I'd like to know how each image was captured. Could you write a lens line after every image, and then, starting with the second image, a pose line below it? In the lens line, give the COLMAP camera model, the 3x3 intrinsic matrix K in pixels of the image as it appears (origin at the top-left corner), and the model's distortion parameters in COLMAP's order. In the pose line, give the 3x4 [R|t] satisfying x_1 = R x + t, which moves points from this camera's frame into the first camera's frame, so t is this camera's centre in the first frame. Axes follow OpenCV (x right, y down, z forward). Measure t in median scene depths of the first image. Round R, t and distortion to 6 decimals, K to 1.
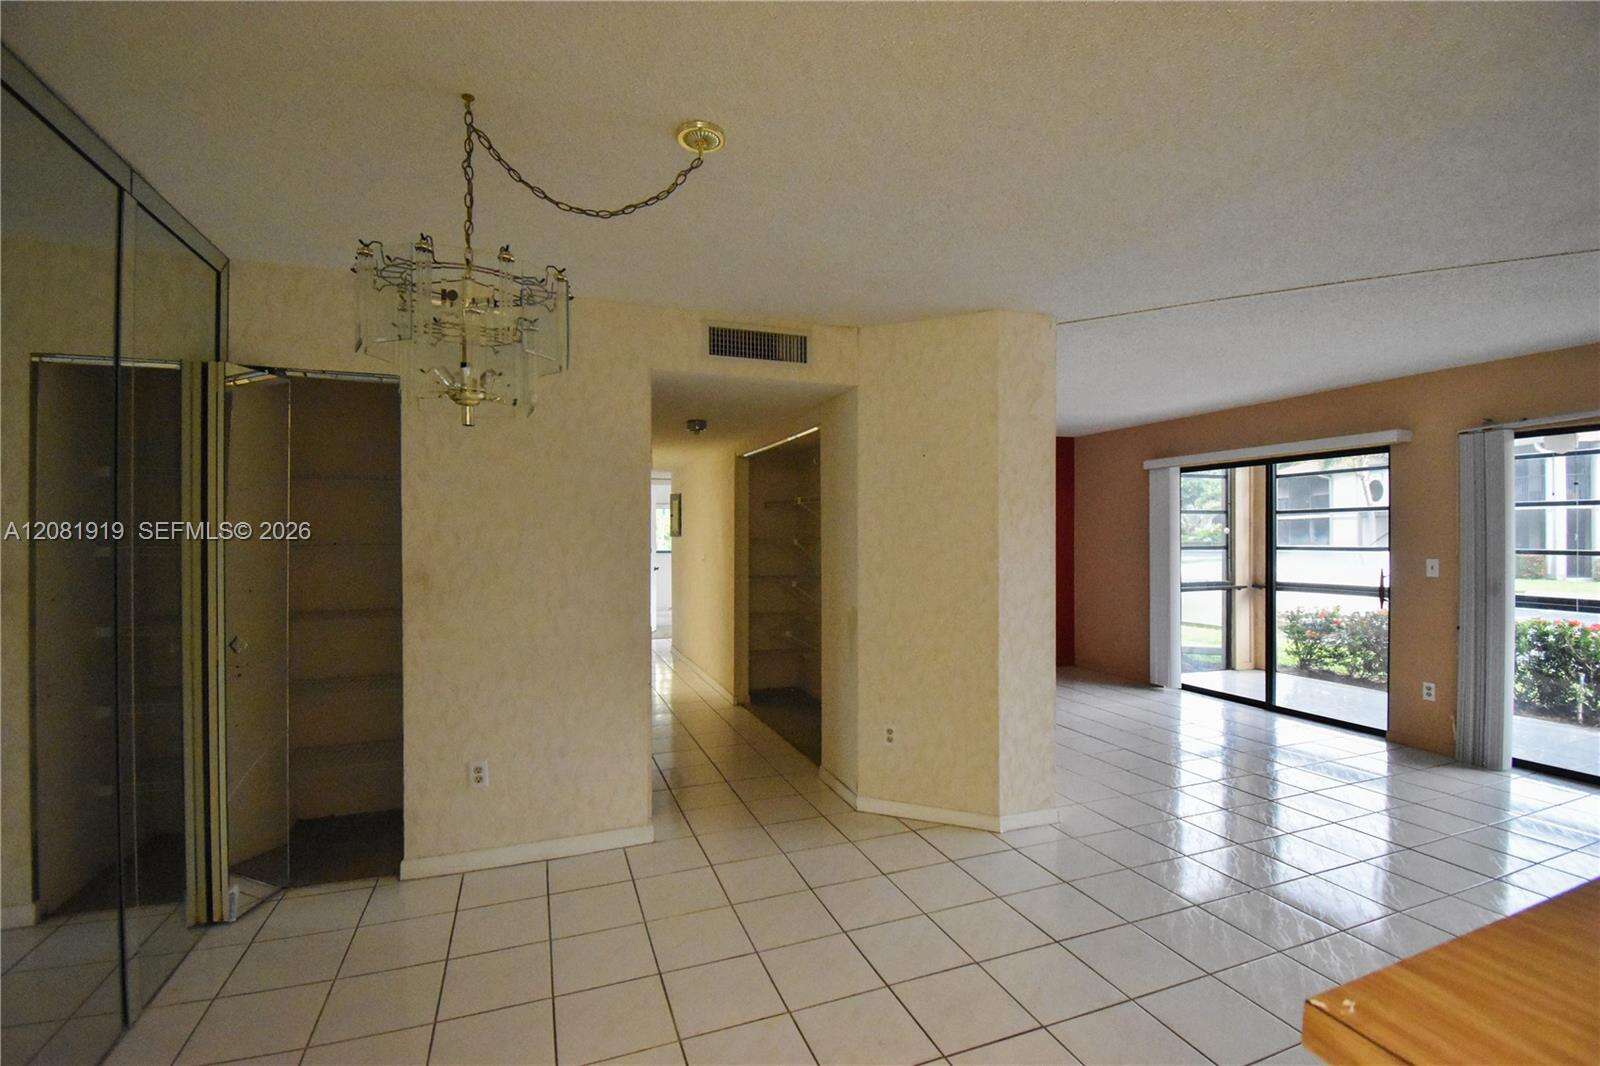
lens RADIAL K [[718.5, 0, 807.1], [0, 718.5, 536.2], [0, 0, 1]] dist [0.024149, -0.027402]
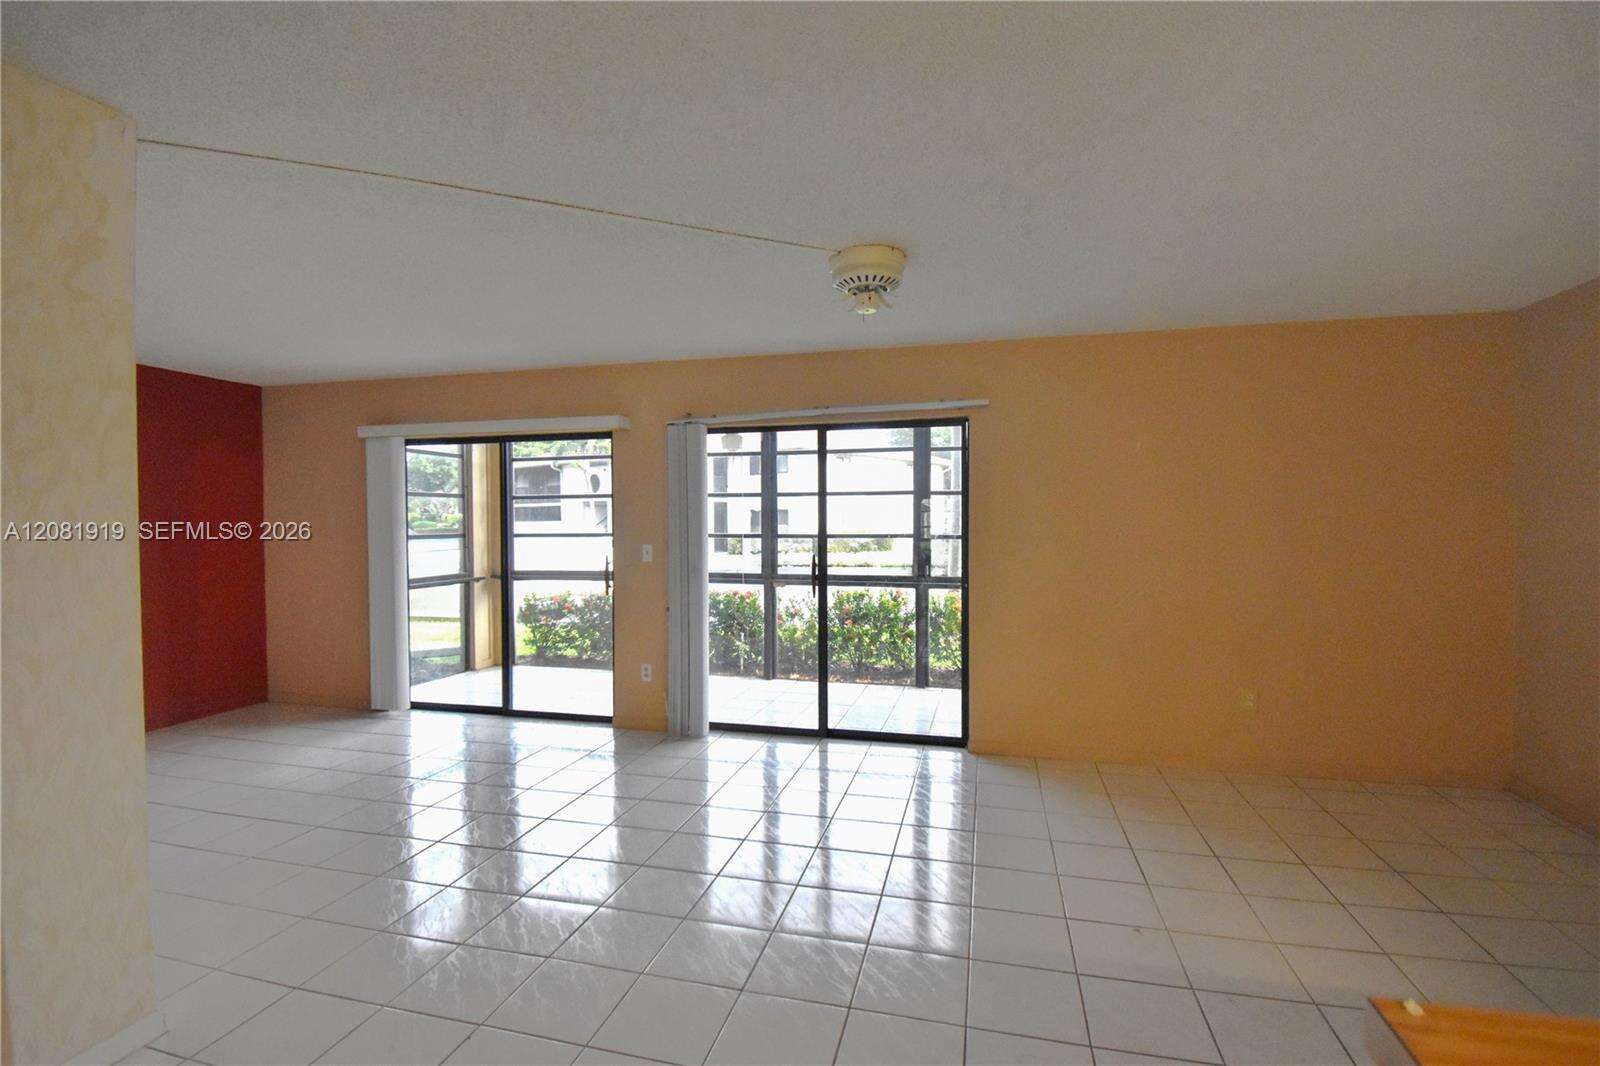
lens RADIAL K [[723.8, 0, 797.0], [0, 723.8, 540.7], [0, 0, 1]] dist [0.004057, -0.019552]
pose [[0.587366, -0.024019, 0.808965, 0.107243], [0.002574, 0.999610, 0.027811, -0.001538], [-0.809317, -0.014253, 0.587199, 0.151240]]
